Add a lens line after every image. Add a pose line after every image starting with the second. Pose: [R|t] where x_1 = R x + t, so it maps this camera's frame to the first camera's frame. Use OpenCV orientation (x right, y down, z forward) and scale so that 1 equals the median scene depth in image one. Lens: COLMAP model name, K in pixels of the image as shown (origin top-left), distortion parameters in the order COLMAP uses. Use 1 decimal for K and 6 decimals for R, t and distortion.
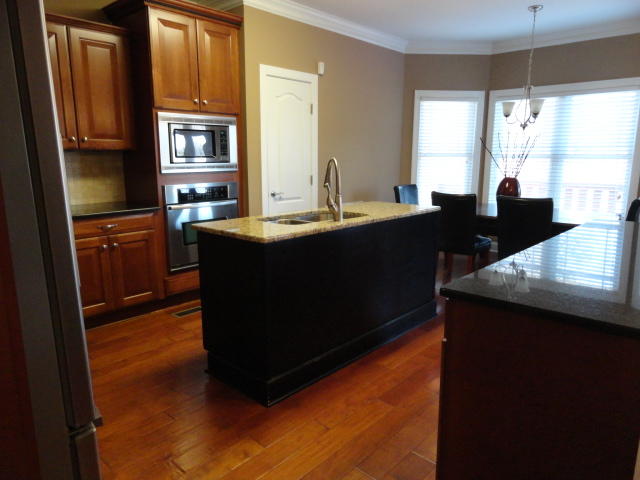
lens RADIAL K [[442.7, 0, 320.0], [0, 442.7, 240.0], [0, 0, 1]] dist [-0.003683, -0.002552]
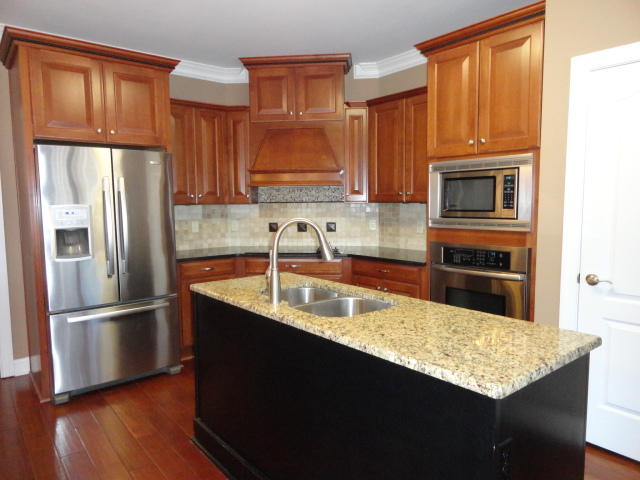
lens RADIAL K [[439.2, 0, 320.0], [0, 439.2, 240.0], [0, 0, 1]] dist [-0.002595, 0.003280]
pose [[-0.146279, 0.083878, -0.985681, 0.487383], [-0.179710, 0.977566, 0.109857, -0.154904], [0.972783, 0.193207, -0.127924, 0.754380]]
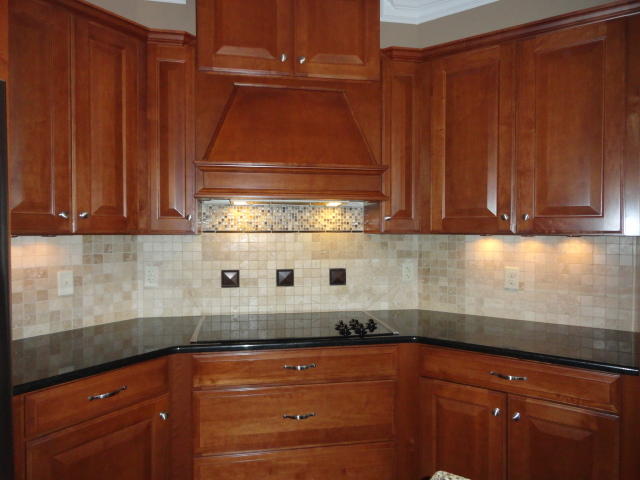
lens RADIAL K [[439.2, 0, 320.0], [0, 439.2, 240.0], [0, 0, 1]] dist [-0.002595, 0.003280]
pose [[0.134442, 0.016037, -0.990792, 0.019275], [-0.190086, 0.981717, -0.009903, -0.111890], [0.972519, 0.189667, 0.135033, 0.527164]]
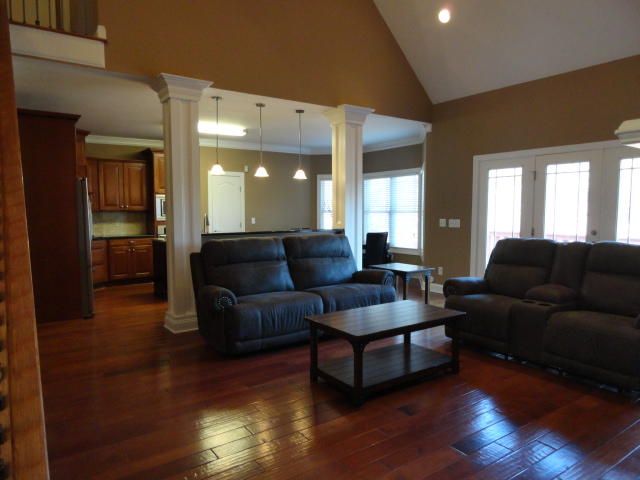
lens RADIAL K [[439.2, 0, 320.0], [0, 439.2, 240.0], [0, 0, 1]] dist [-0.002595, 0.003280]
pose [[0.977057, 0.005903, -0.212894, 0.807110], [-0.032621, 0.991969, -0.122205, 0.169208], [0.210463, 0.126346, 0.969403, -0.860017]]
